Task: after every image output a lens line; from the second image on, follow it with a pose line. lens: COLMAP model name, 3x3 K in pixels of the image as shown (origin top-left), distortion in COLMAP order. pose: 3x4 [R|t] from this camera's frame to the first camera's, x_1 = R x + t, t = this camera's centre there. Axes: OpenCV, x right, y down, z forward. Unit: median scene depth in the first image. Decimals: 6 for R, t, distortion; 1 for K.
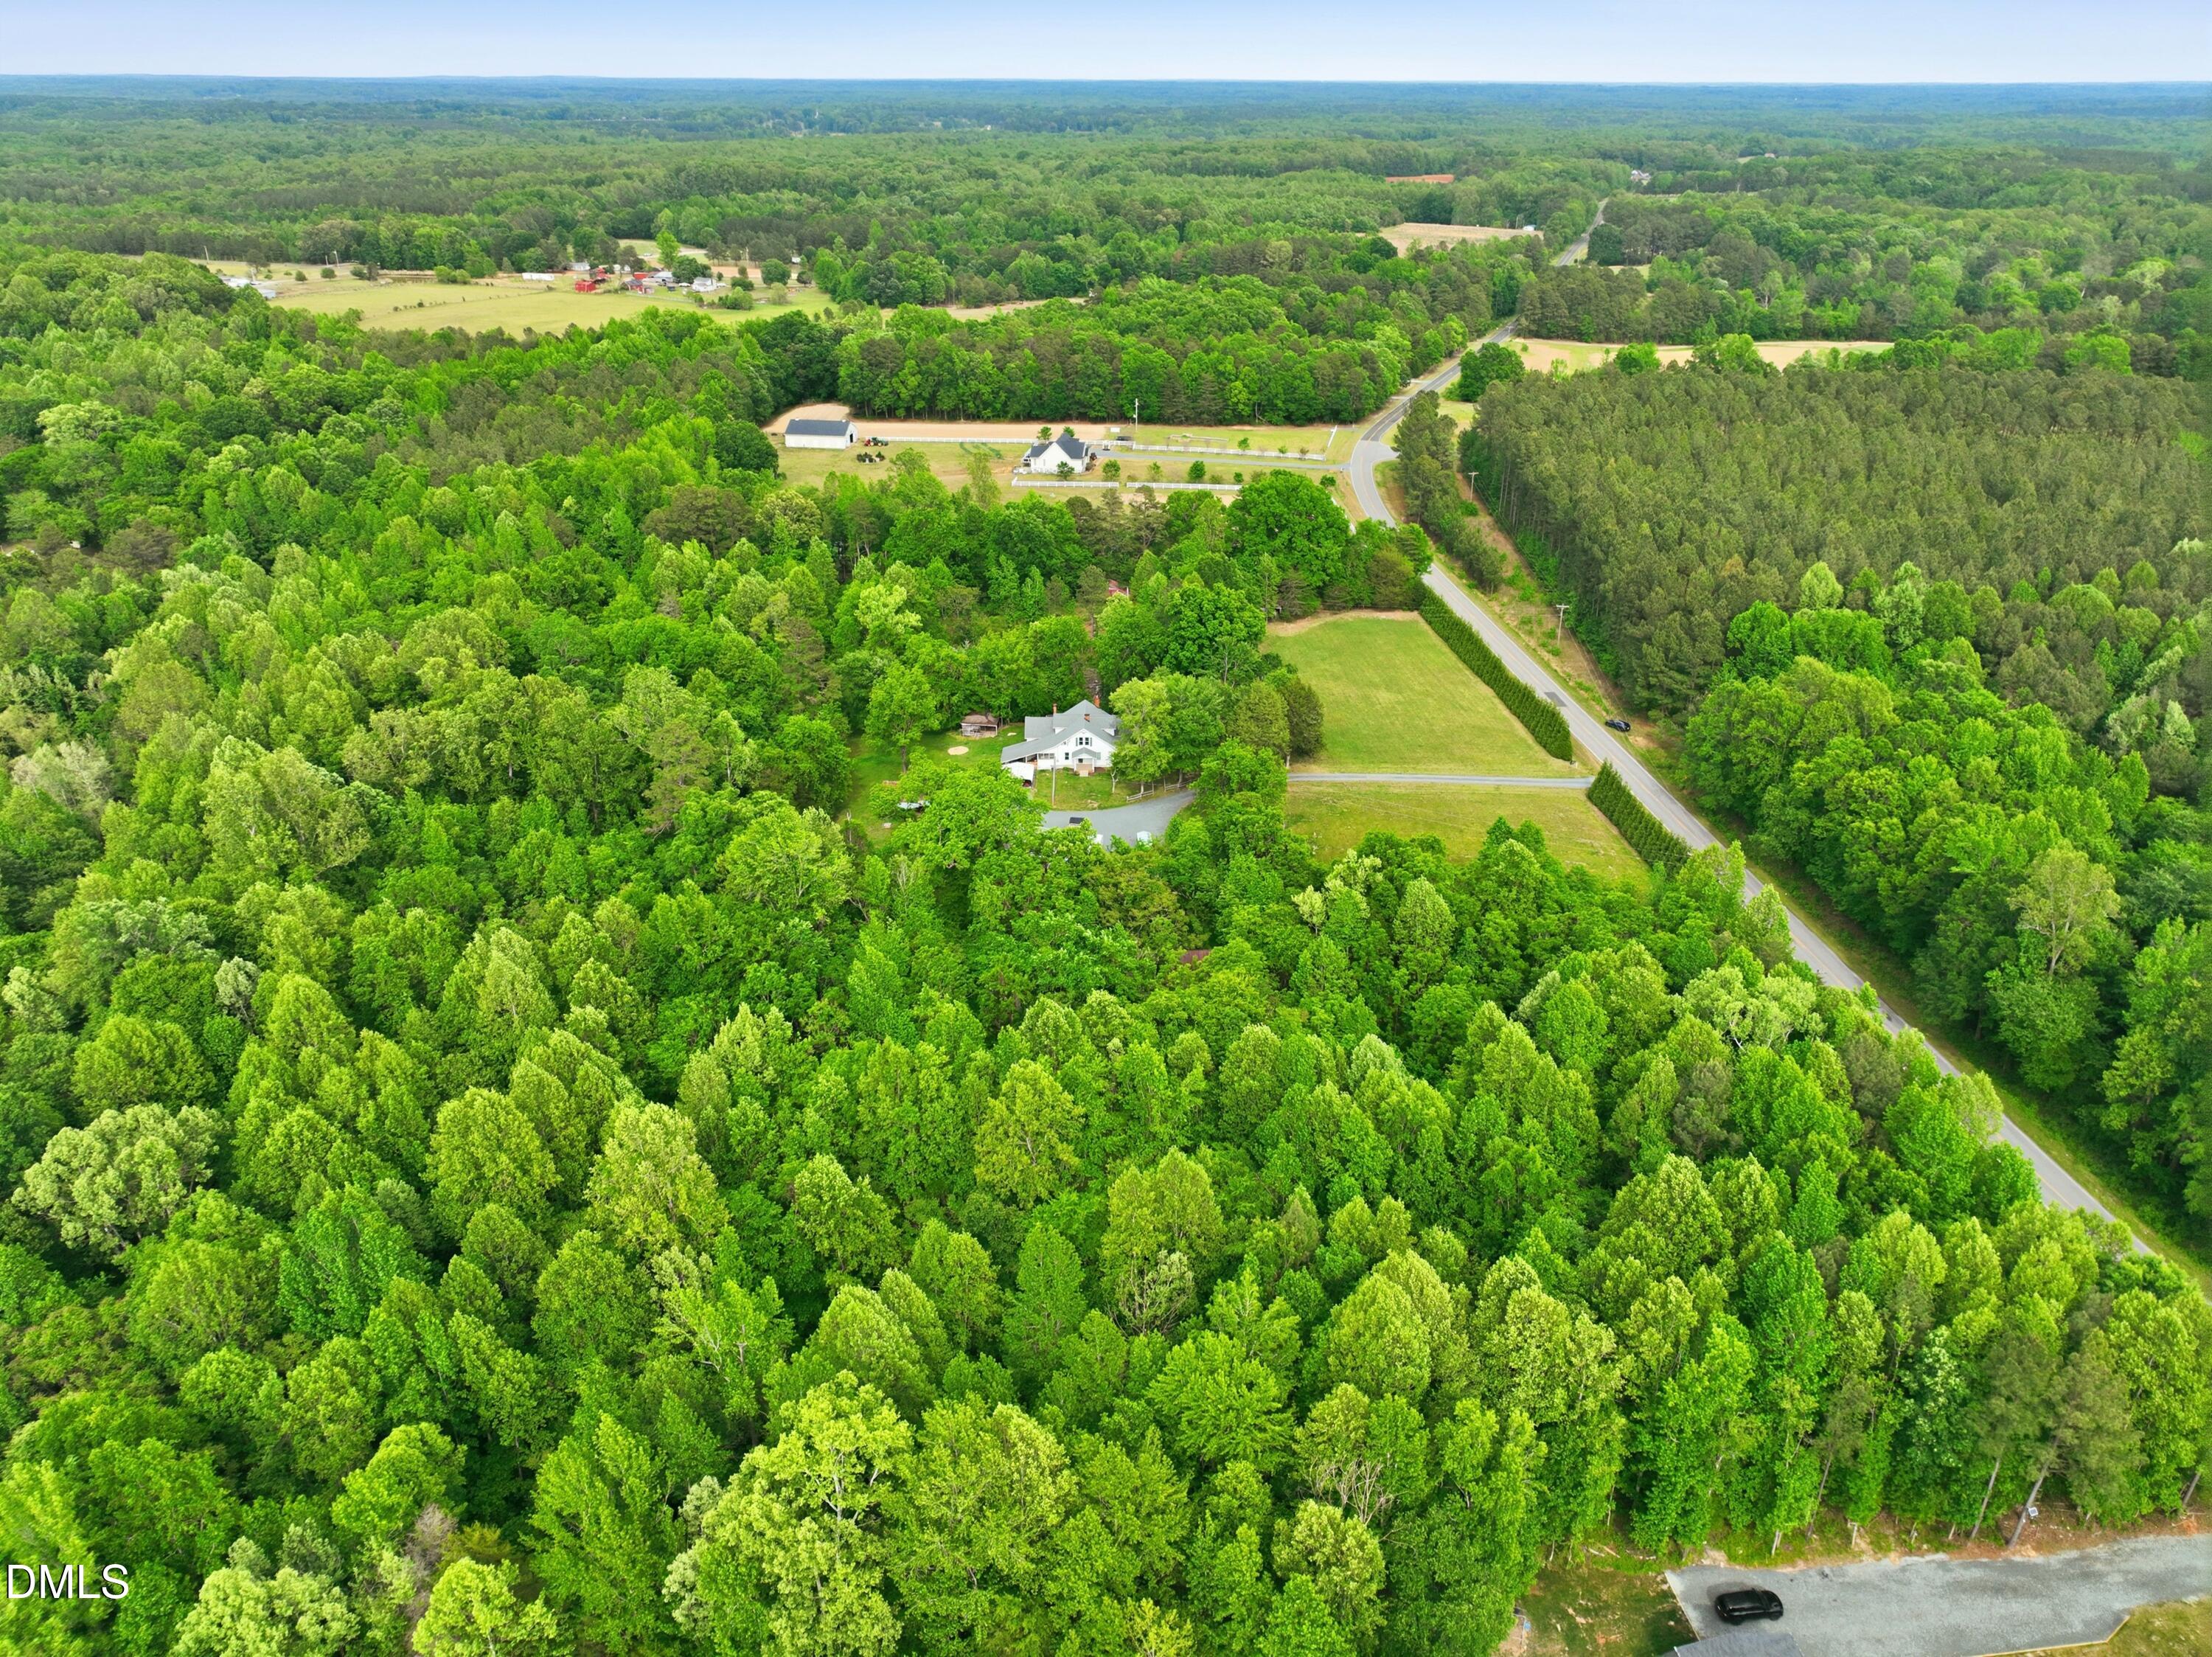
lens RADIAL K [[1545.1, 0, 1098.7], [0, 1545.1, 832.6], [0, 0, 1]] dist [-0.009989, 0.025484]
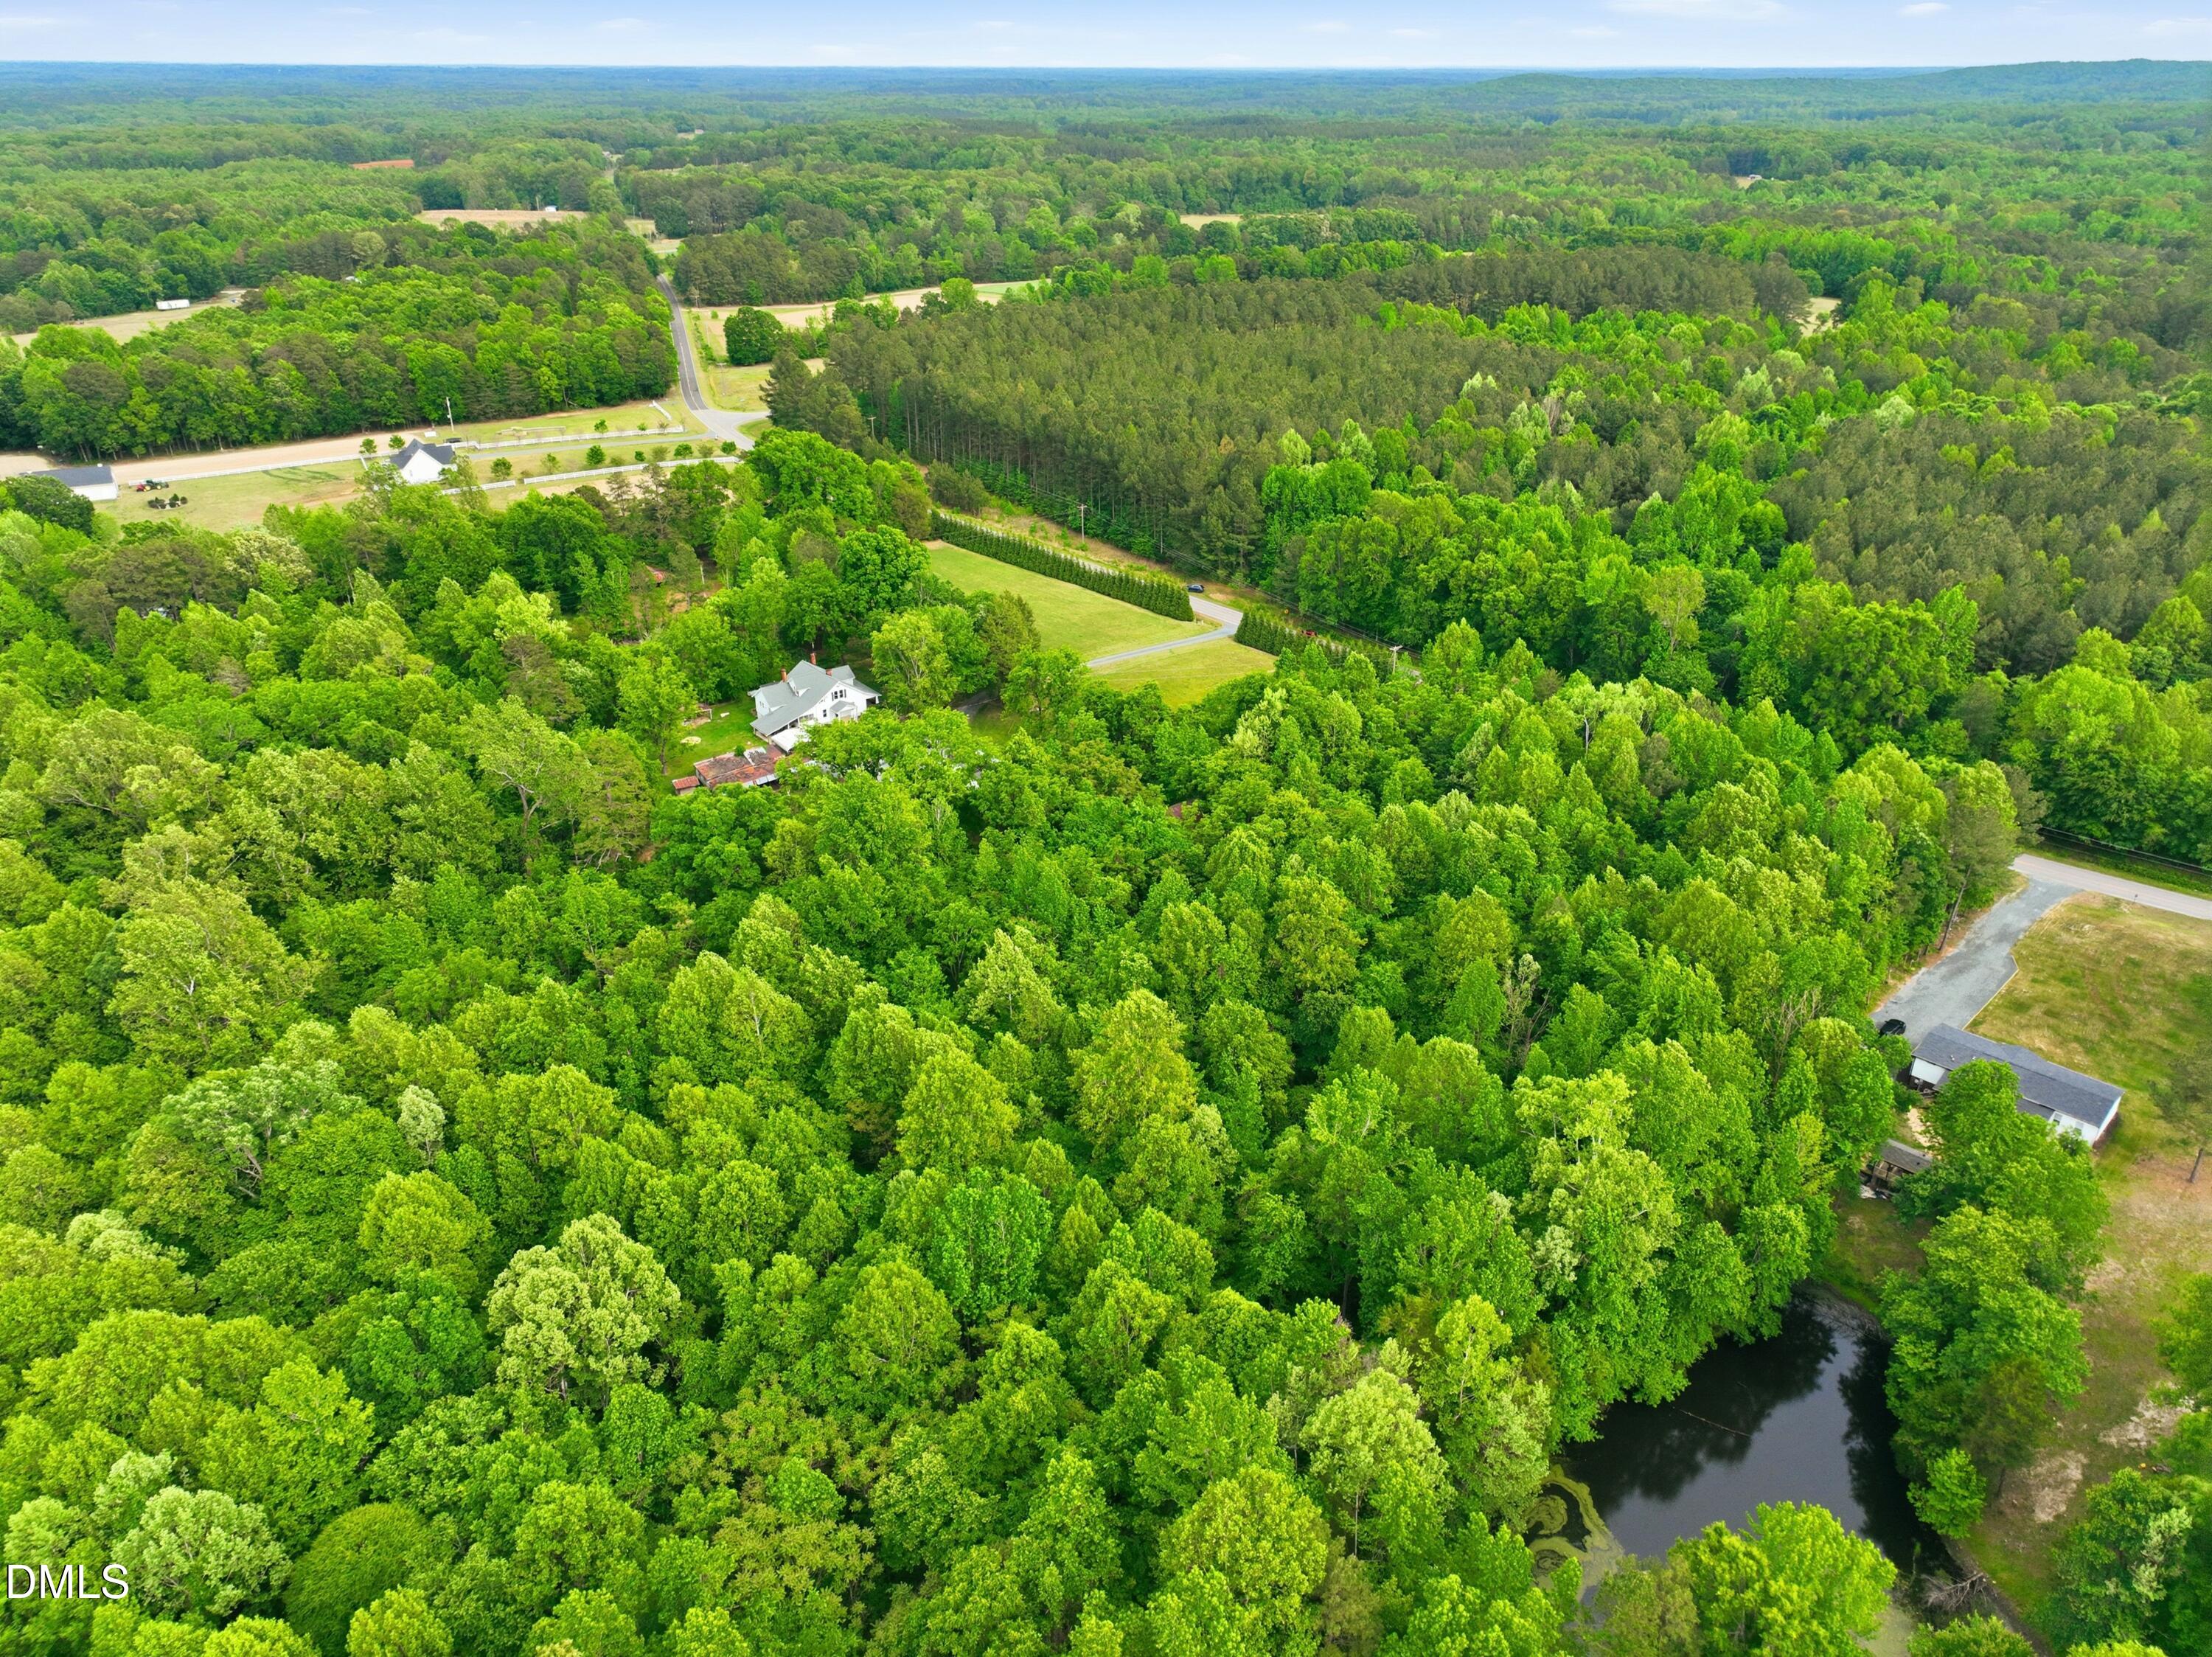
lens RADIAL K [[1545.1, 0, 1109.2], [0, 1545.1, 826.0], [0, 0, 1]] dist [-0.009989, 0.025484]
pose [[0.792929, -0.273356, 0.544555, -0.226667], [0.270238, 0.958782, 0.087796, -0.008735], [-0.546109, 0.077543, 0.834117, 0.031115]]
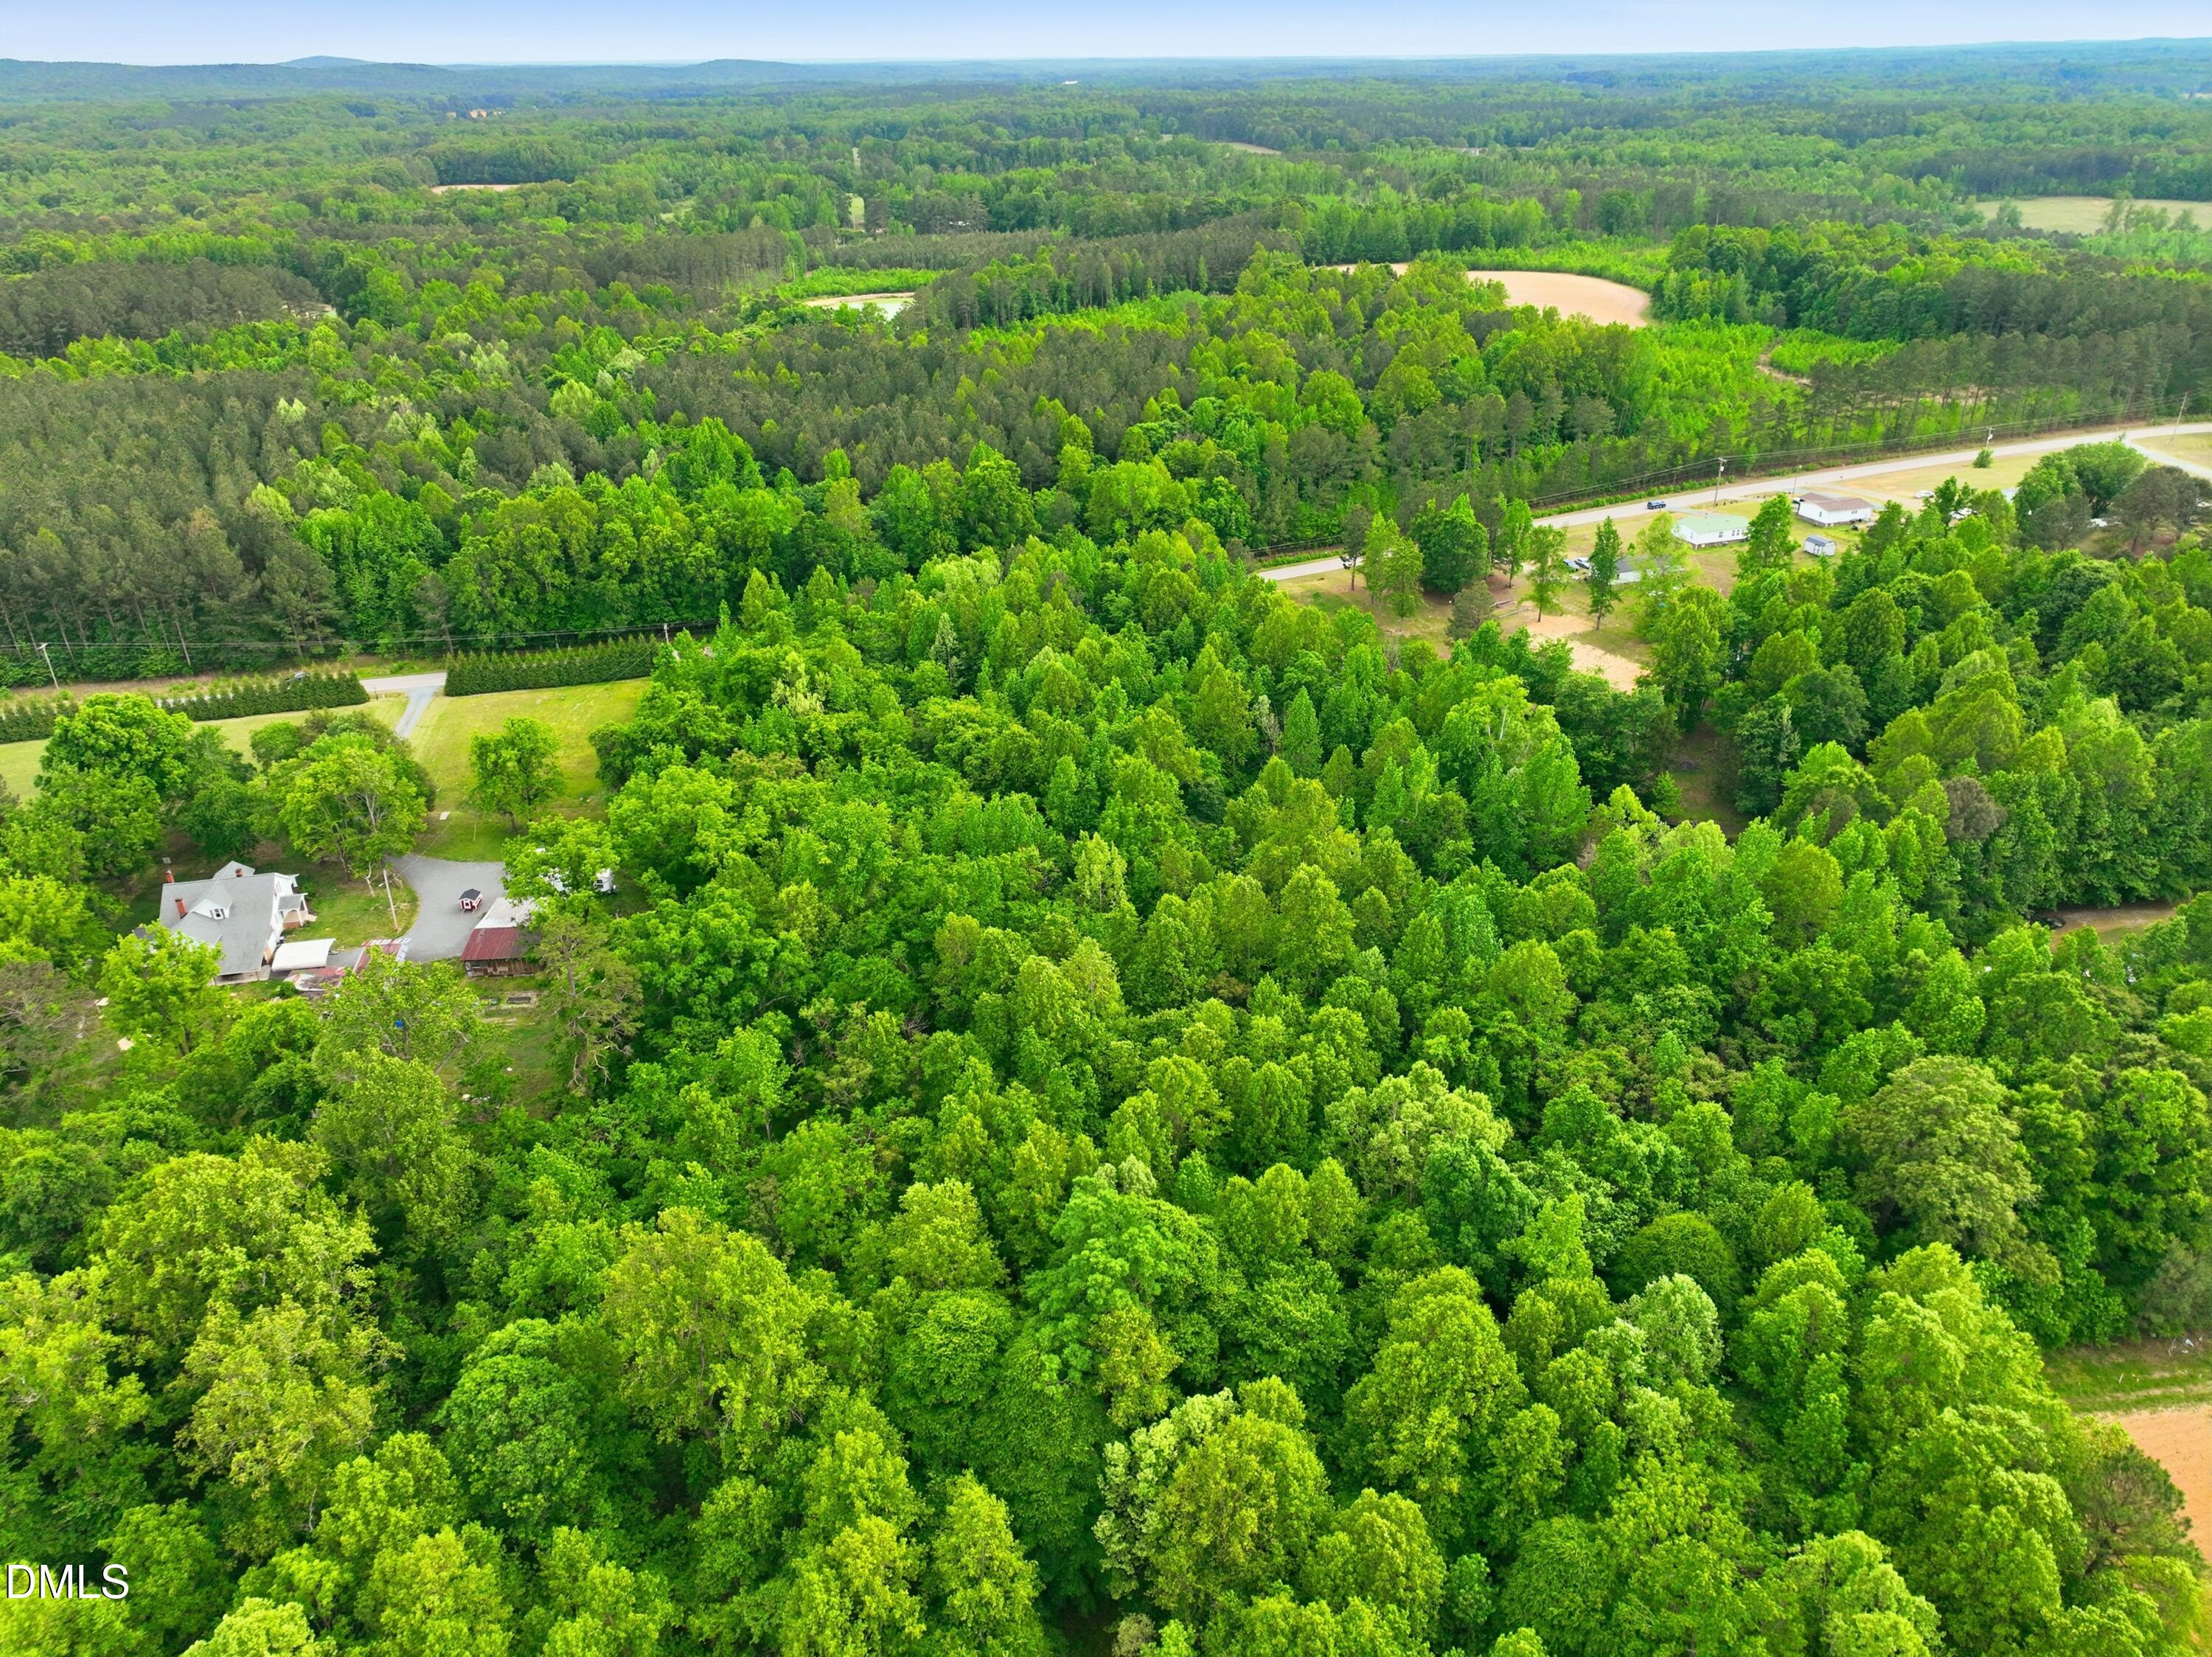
lens RADIAL K [[1545.1, 0, 1109.2], [0, 1545.1, 825.3], [0, 0, 1]] dist [-0.009989, 0.025484]
pose [[-0.216843, -0.438569, 0.872145, -0.387517], [0.434703, 0.756556, 0.488524, -0.141797], [-0.874078, 0.485057, 0.026593, 0.301356]]
